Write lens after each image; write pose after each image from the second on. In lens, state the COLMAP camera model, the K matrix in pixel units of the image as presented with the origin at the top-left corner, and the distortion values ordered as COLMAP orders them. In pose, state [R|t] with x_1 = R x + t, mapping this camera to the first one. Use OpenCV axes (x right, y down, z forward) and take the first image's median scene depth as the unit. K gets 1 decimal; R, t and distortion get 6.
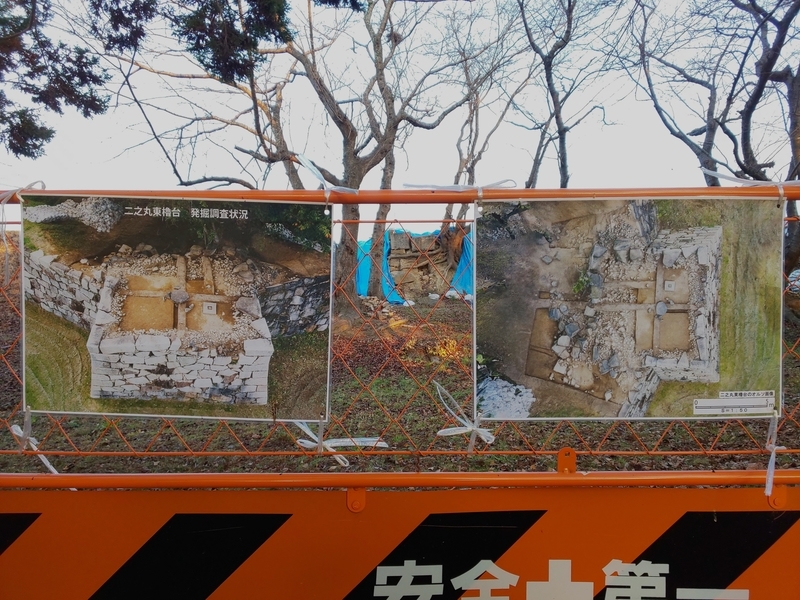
lens RADIAL K [[524.2, 0, 386.1], [0, 524.2, 300.6], [0, 0, 1]] dist [-0.001416, 0.000656]
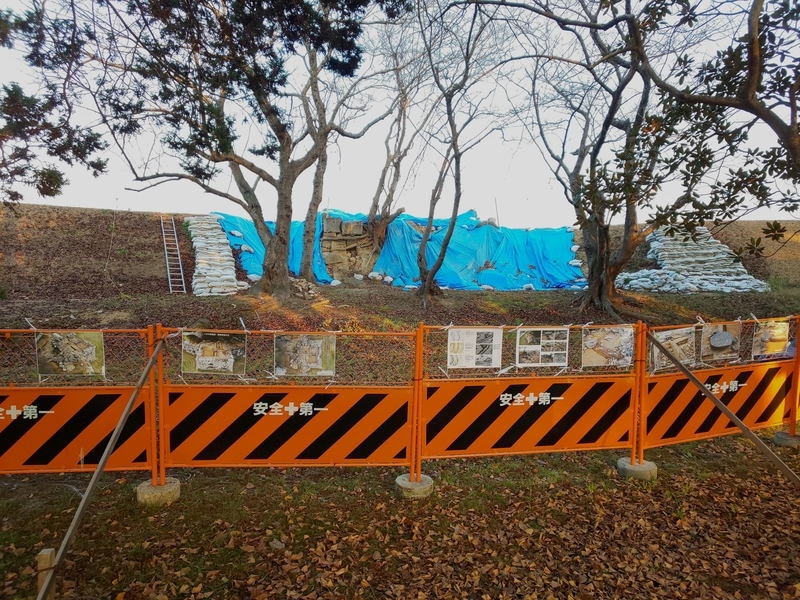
lens RADIAL K [[523.4, 0, 402.4], [0, 523.4, 313.3], [0, 0, 1]] dist [-0.021336, -0.001355]
pose [[0.989464, 0.031468, 0.141319, 0.035019], [-0.044375, 0.995031, 0.089126, -0.046392], [-0.137813, -0.094458, 0.985944, -0.217815]]
